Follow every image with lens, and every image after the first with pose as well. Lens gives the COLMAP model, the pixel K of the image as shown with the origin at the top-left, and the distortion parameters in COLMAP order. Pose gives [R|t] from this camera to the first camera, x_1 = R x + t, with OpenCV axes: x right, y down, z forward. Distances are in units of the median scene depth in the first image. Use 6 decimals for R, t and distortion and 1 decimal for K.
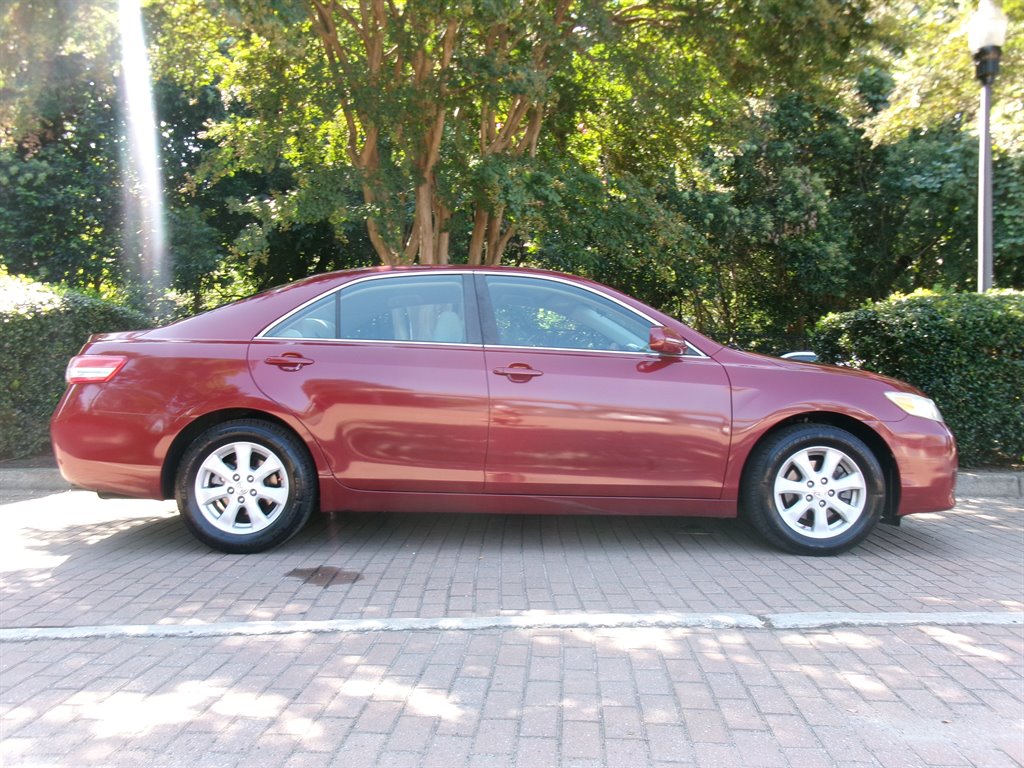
lens RADIAL K [[870.5, 0, 526.3], [0, 870.5, 380.6], [0, 0, 1]] dist [0.008845, 0.003396]
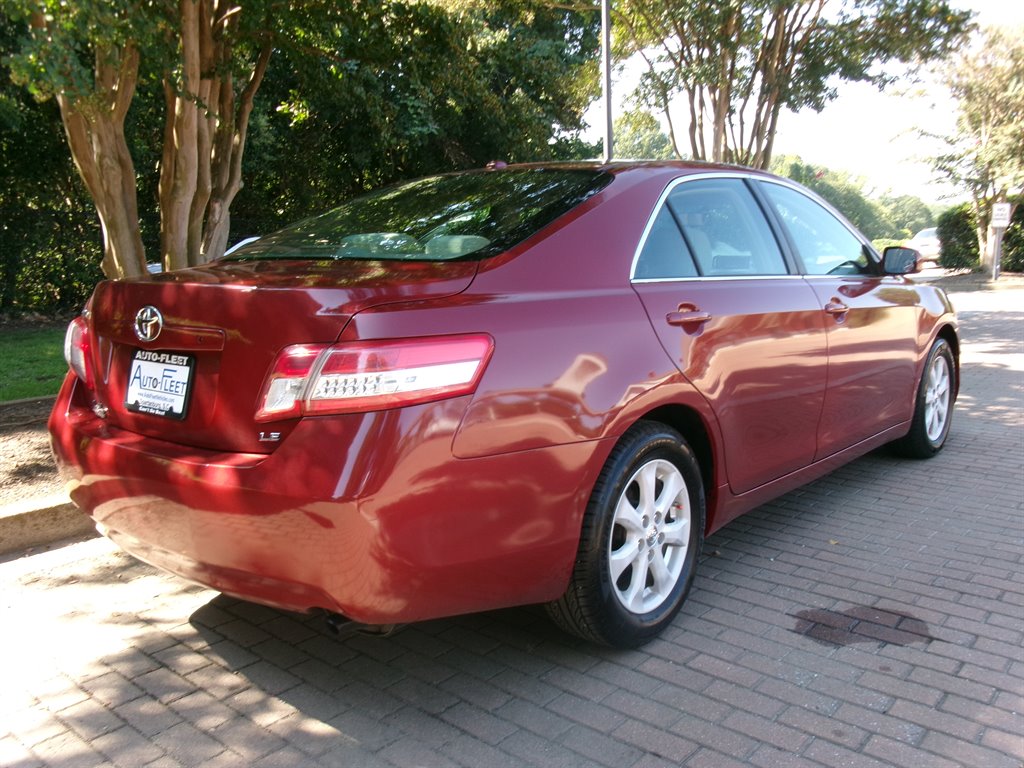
lens RADIAL K [[890.5, 0, 528.5], [0, 890.5, 387.2], [0, 0, 1]] dist [-0.013280, -0.001448]
pose [[0.645521, -0.132266, 0.752202, -0.435933], [0.017895, 0.987239, 0.158238, -0.041237], [-0.763532, -0.088685, 0.639651, 0.356005]]
